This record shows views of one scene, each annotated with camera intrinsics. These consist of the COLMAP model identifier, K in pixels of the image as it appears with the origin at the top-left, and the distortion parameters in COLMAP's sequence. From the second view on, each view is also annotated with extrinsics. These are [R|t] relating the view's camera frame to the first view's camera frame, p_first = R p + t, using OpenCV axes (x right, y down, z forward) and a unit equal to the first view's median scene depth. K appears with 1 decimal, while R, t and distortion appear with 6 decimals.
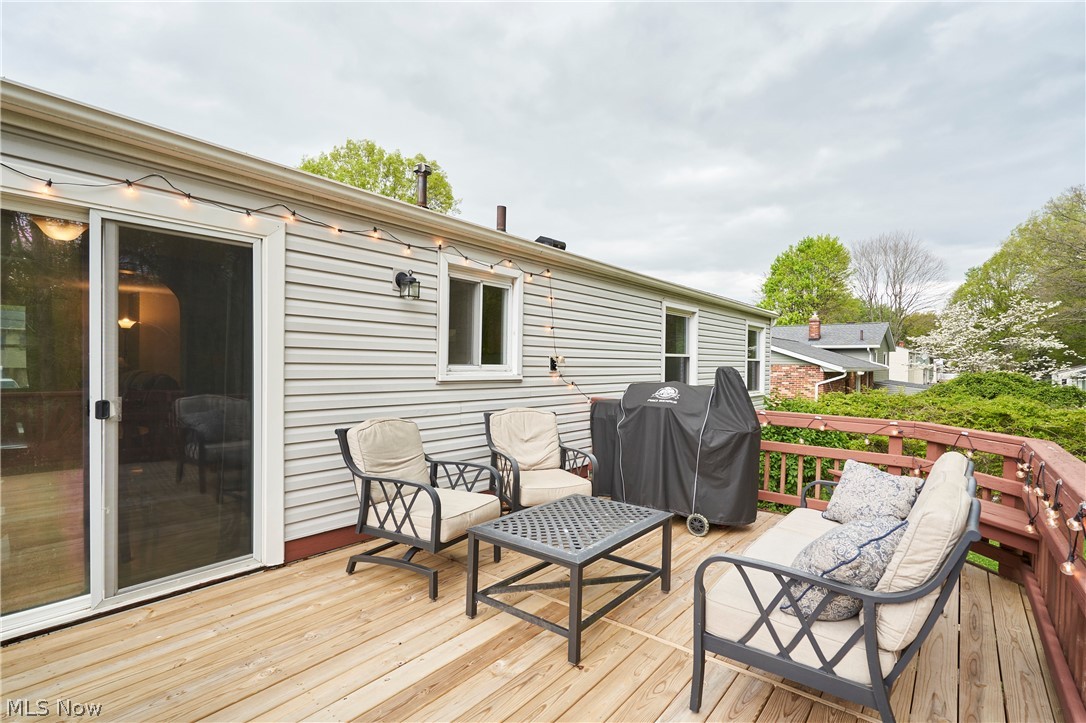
lens RADIAL K [[527.0, 0, 543.0], [0, 527.0, 361.5], [0, 0, 1]] dist [-0.001002, -0.000047]
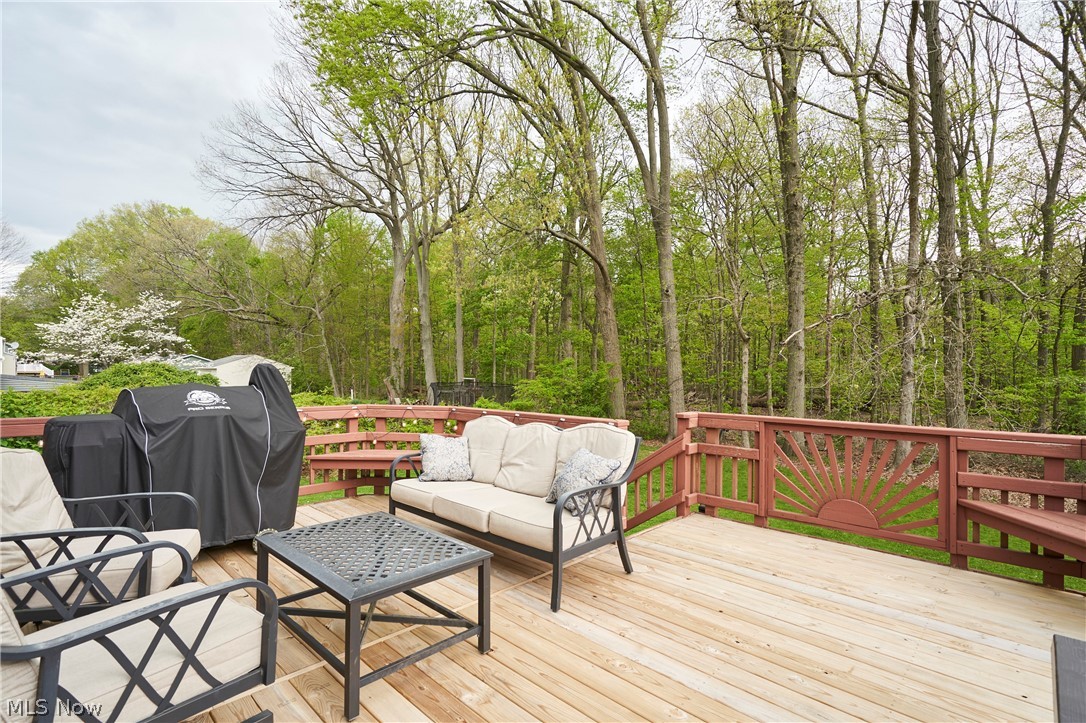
lens RADIAL K [[522.4, 0, 543.0], [0, 522.4, 361.5], [0, 0, 1]] dist [-0.001279, -0.000117]
pose [[0.098497, -0.012004, 0.995065, -0.544086], [-0.007363, 0.999891, 0.012791, -0.010459], [-0.995110, -0.008587, 0.098398, 0.448955]]
